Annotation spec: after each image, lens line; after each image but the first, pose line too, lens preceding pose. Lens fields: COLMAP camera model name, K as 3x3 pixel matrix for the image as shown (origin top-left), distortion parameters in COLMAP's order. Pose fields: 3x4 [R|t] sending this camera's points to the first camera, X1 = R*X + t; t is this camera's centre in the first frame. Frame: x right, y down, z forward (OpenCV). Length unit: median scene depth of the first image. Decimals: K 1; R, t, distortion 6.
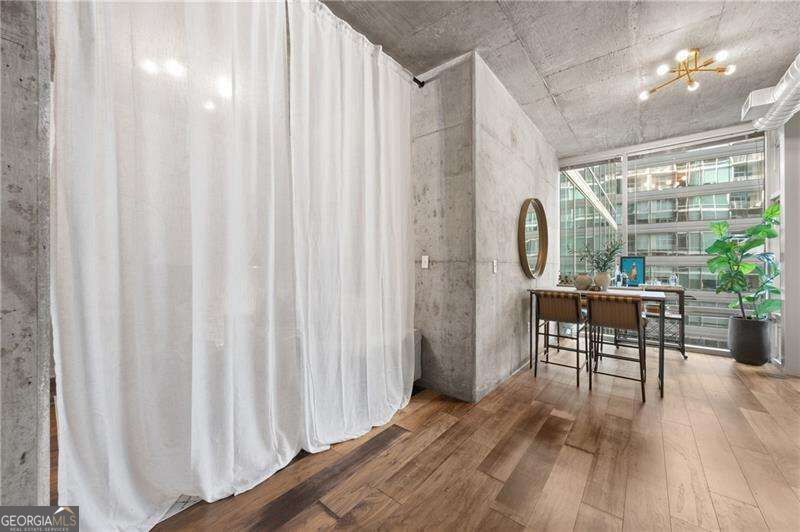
lens RADIAL K [[294.0, 0, 400.0], [0, 294.0, 266.0], [0, 0, 1]] dist [-0.000962, -0.000036]
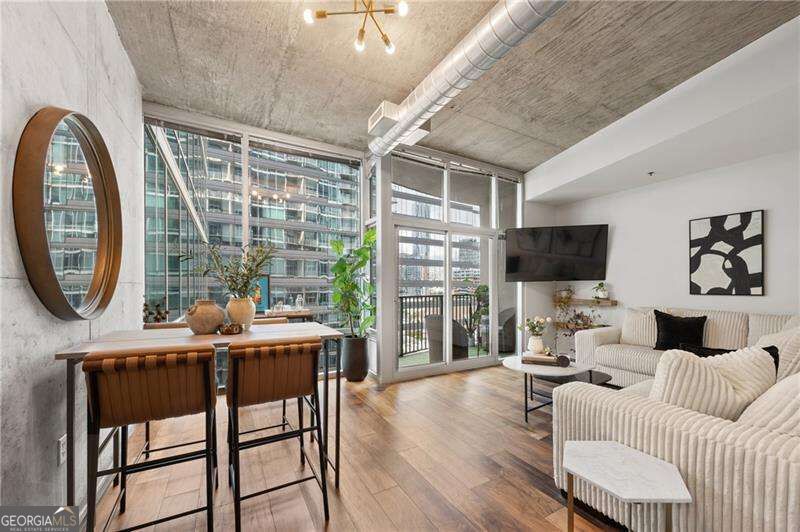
lens RADIAL K [[311.8, 0, 403.4], [0, 311.8, 284.9], [0, 0, 1]] dist [0.000492, 0.000103]
pose [[0.348444, 0.002316, 0.937327, 0.224464], [0.002959, 0.999989, -0.003571, 0.000088], [-0.937325, 0.004017, 0.348433, 0.471450]]
